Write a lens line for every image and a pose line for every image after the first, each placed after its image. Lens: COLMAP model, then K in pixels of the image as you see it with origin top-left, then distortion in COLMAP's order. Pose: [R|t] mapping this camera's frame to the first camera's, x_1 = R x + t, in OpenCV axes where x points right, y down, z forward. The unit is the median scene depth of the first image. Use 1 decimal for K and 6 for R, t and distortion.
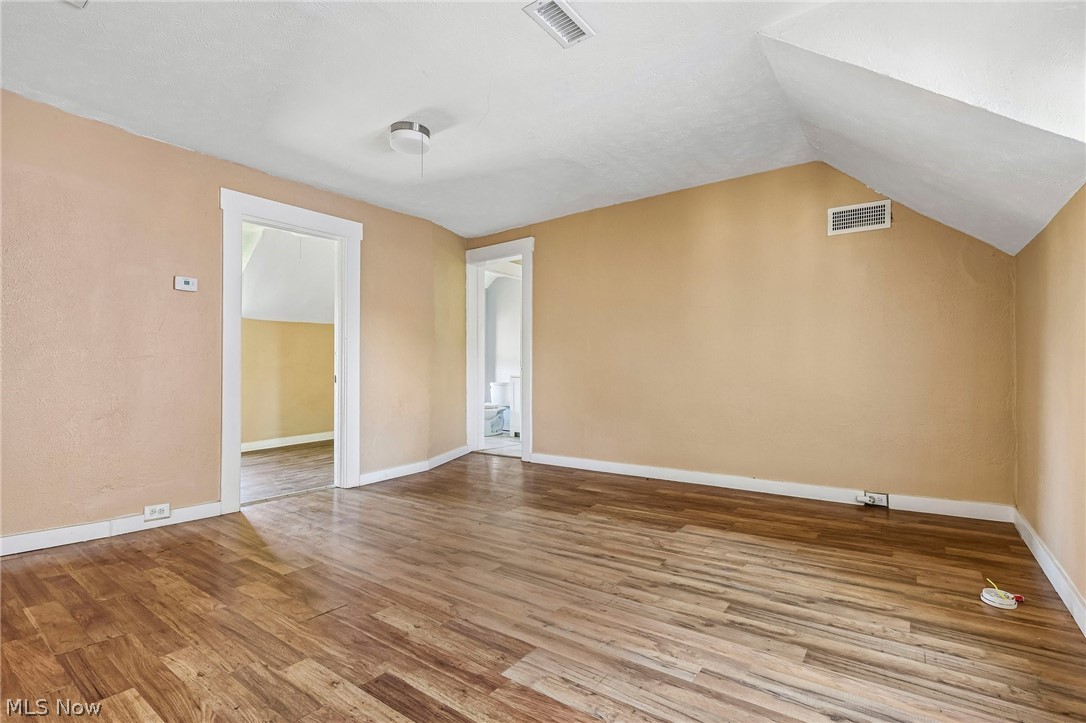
lens RADIAL K [[503.5, 0, 534.7], [0, 503.5, 359.6], [0, 0, 1]] dist [-0.007673, -0.000997]
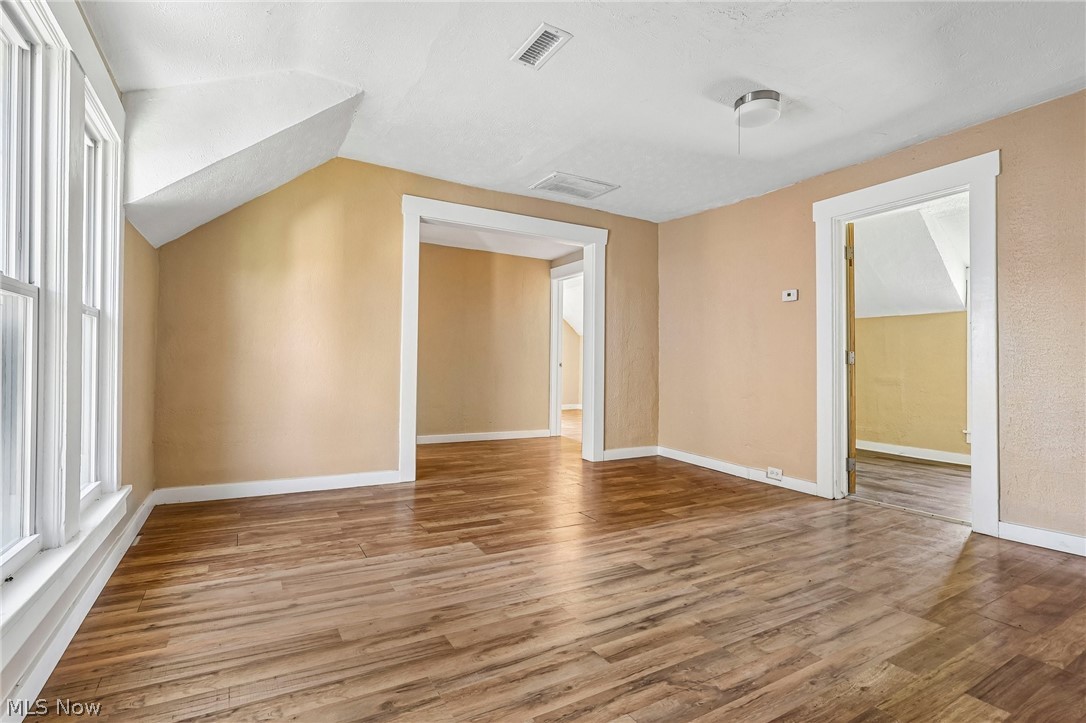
lens RADIAL K [[503.5, 0, 537.6], [0, 503.5, 367.1], [0, 0, 1]] dist [-0.007673, -0.000997]
pose [[-0.384063, -0.000891, -0.923306, 0.874447], [0.007277, 0.999966, -0.003992, 0.032323], [0.923278, -0.008252, -0.384043, 1.161771]]
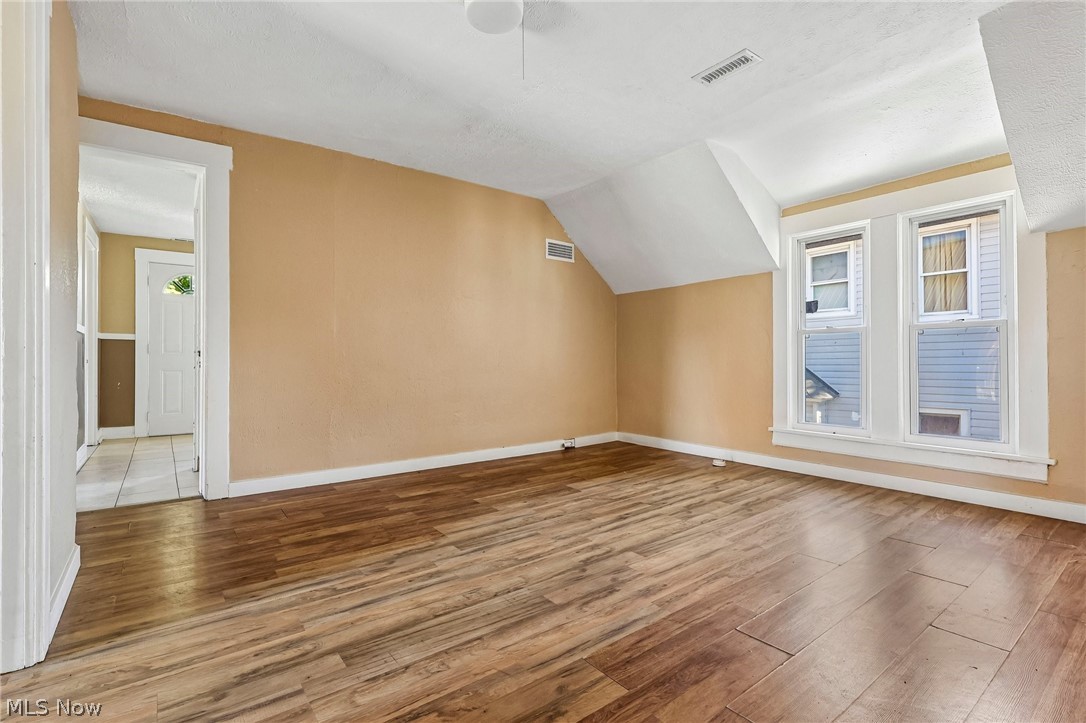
lens RADIAL K [[503.5, 0, 541.3], [0, 503.5, 358.0], [0, 0, 1]] dist [-0.007673, -0.000997]
pose [[0.274836, 0.006296, 0.961471, -1.044009], [-0.019176, 0.999816, -0.001066, 0.036956], [-0.961300, -0.018144, 0.274906, 0.896694]]
